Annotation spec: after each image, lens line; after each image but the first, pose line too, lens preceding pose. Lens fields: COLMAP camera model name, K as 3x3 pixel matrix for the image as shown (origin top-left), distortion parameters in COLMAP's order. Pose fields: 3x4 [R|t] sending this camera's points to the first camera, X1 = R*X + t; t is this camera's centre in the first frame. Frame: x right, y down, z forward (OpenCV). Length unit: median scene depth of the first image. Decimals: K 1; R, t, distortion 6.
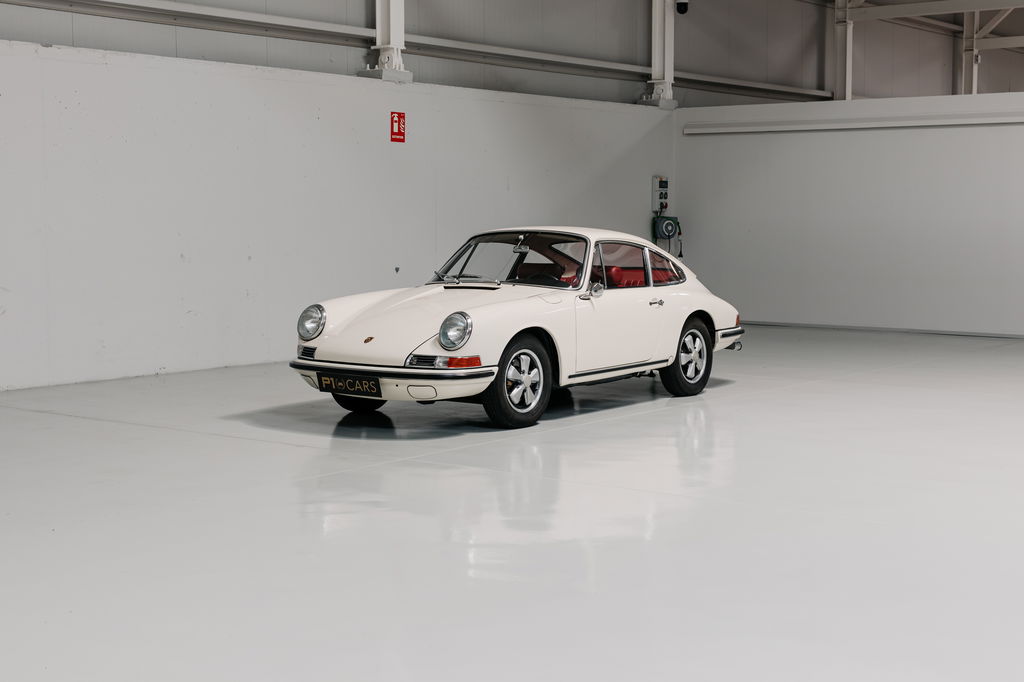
lens RADIAL K [[1539.3, 0, 531.1], [0, 1539.3, 339.6], [0, 0, 1]] dist [0.015043, 0.038896]
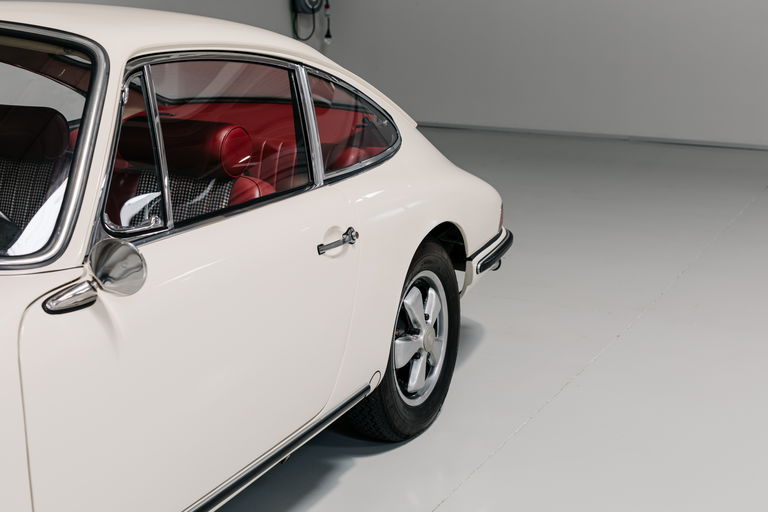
lens RADIAL K [[1100.3, 0, 383.2], [0, 1100.3, 285.2], [0, 0, 1]] dist [0.022493, 0.006086]
pose [[0.986030, -0.040387, 0.161597, 0.048825], [0.010016, 0.982780, 0.184506, -0.054080], [-0.166266, -0.180310, 0.969456, 0.712492]]
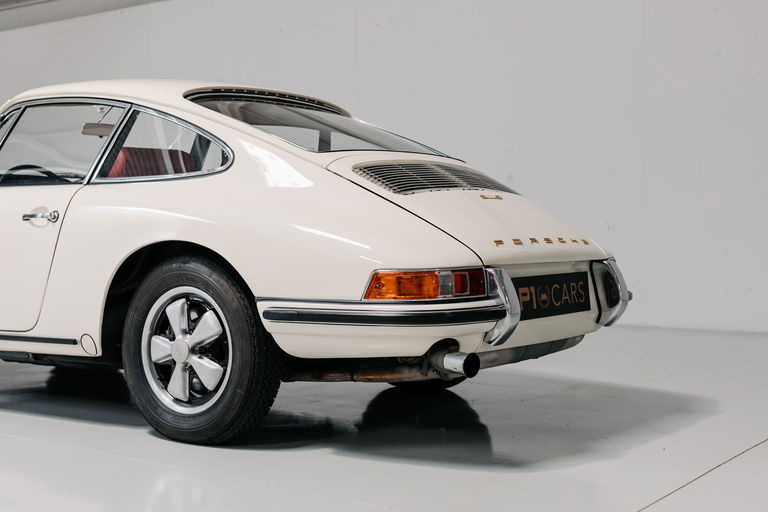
lens RADIAL K [[1091.8, 0, 384.0], [0, 1091.8, 256.0], [0, 0, 1]] dist [0.010050, -0.029684]
pose [[0.016477, 0.035395, -0.999238, 0.398315], [-0.068564, 0.997061, 0.034187, -0.028621], [0.997511, 0.067948, 0.018855, 1.024963]]
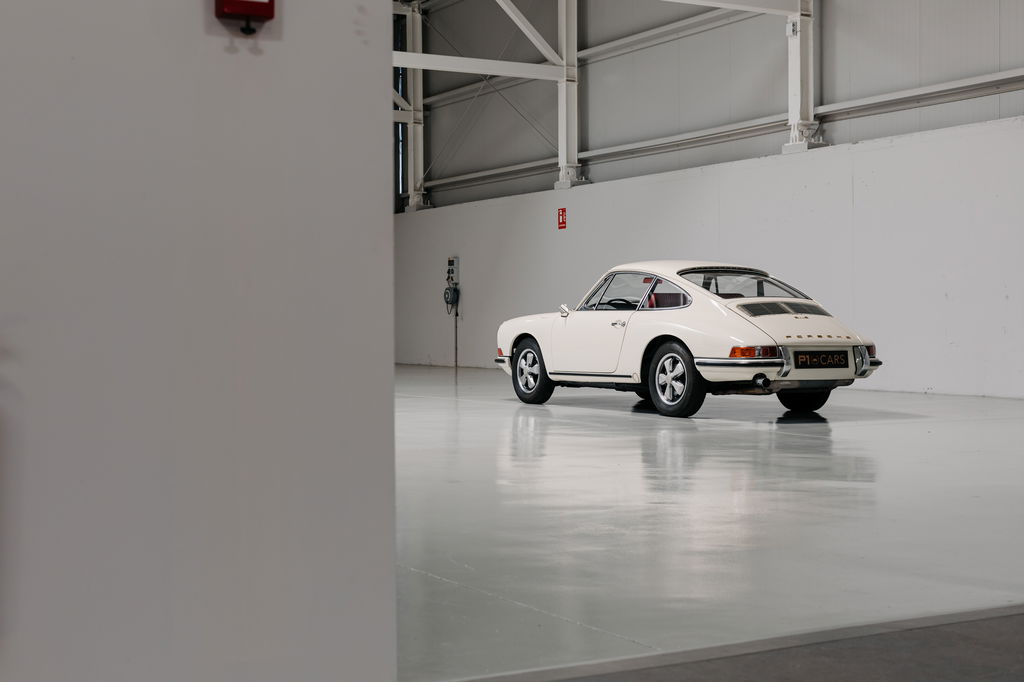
lens RADIAL K [[1455.8, 0, 512.0], [0, 1455.8, 341.0], [0, 0, 1]] dist [0.010050, -0.029684]
pose [[-0.395329, 0.018834, -0.918346, 1.037603], [-0.067291, 0.996509, 0.049404, -0.055635], [0.916071, 0.081327, -0.392682, 1.261201]]
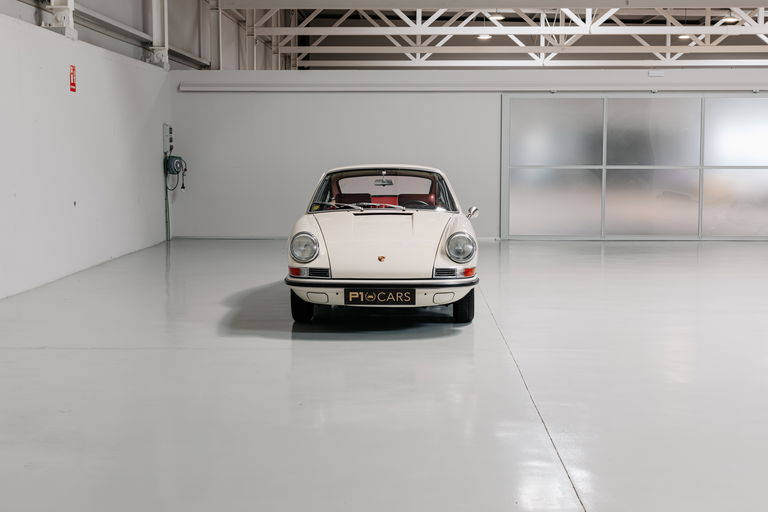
lens RADIAL K [[1154.5, 0, 398.3], [0, 1154.5, 255.0], [0, 0, 1]] dist [0.015043, 0.038896]
pose [[0.810658, -0.051751, 0.583228, -0.510705], [0.048395, 0.998600, 0.021341, -0.017688], [-0.583516, 0.010925, 0.812028, 0.209047]]
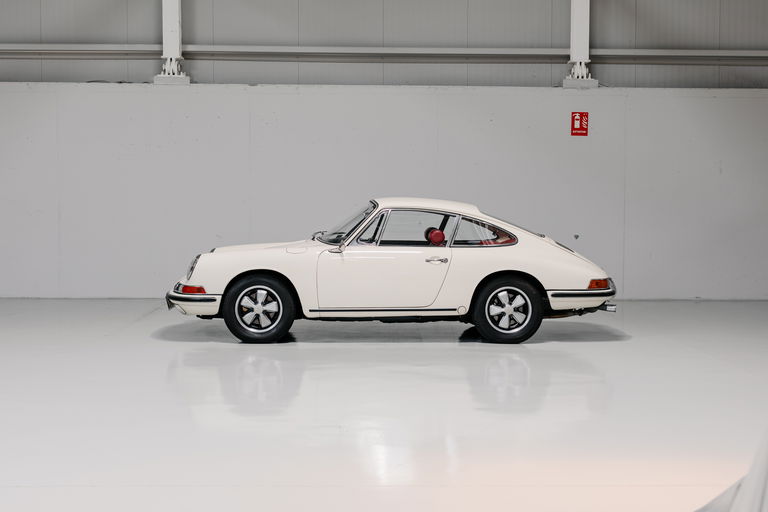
lens RADIAL K [[1117.8, 0, 384.0], [0, 1117.8, 256.0], [0, 0, 1]] dist [0.030575, 0.055122]
pose [[0.627200, 0.041332, -0.777760, 0.682517], [-0.070118, 0.997532, -0.003533, -0.019647], [0.775695, 0.056751, 0.628551, 0.389478]]
